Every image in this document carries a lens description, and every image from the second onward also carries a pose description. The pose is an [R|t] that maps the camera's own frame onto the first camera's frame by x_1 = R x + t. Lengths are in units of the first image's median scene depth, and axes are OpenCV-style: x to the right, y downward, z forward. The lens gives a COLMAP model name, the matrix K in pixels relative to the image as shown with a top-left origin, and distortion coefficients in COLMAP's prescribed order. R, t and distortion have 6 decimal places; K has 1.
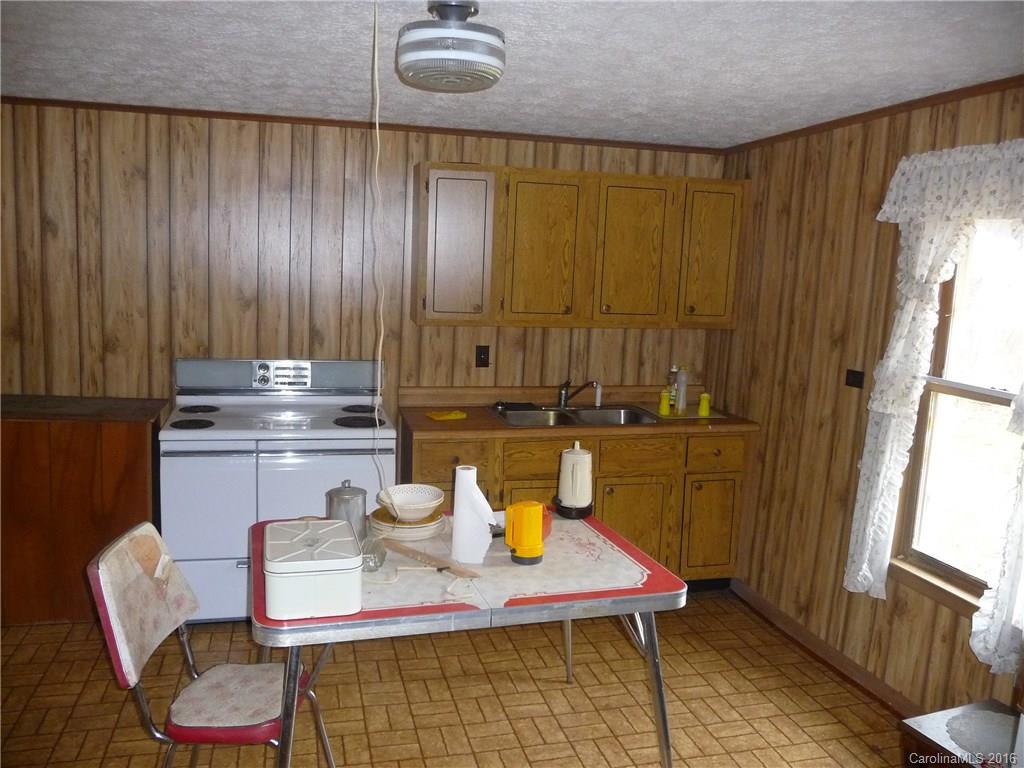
lens RADIAL K [[837.3, 0, 511.3], [0, 837.3, 384.9], [0, 0, 1]] dist [-0.032743, 0.011336]
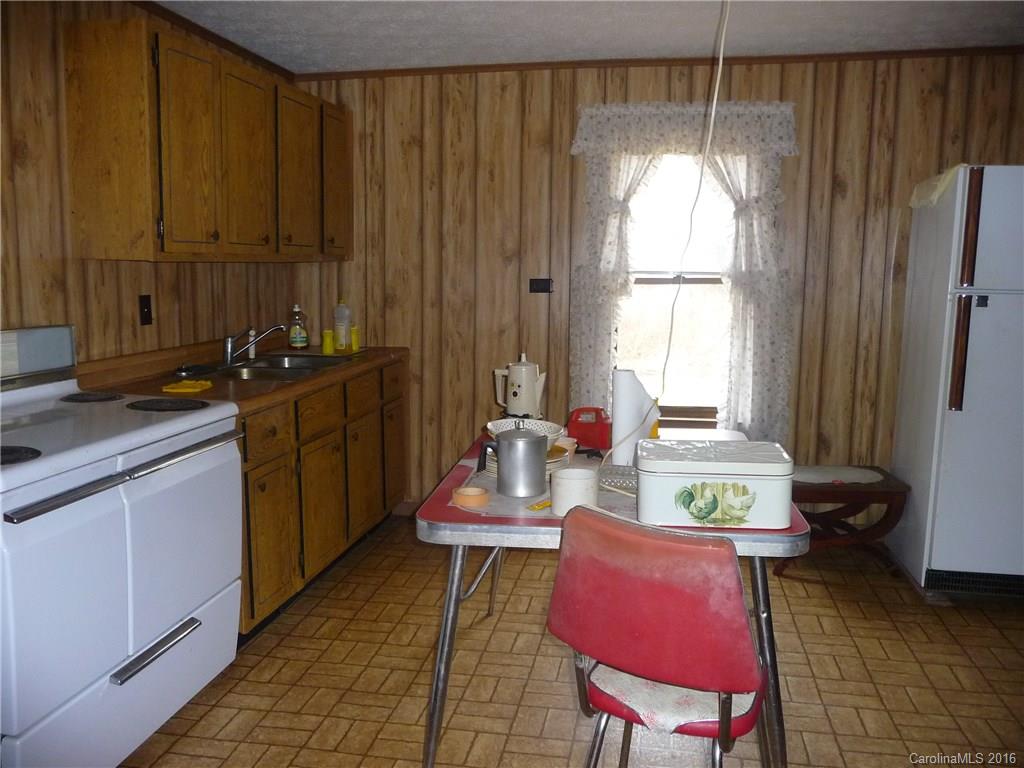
lens RADIAL K [[837.3, 0, 511.4], [0, 837.3, 383.5], [0, 0, 1]] dist [-0.032743, 0.011336]
pose [[0.410112, -0.159018, 0.898065, -0.663894], [0.142630, 0.983750, 0.109056, -0.005768], [-0.900814, 0.083366, 0.426128, 0.488267]]
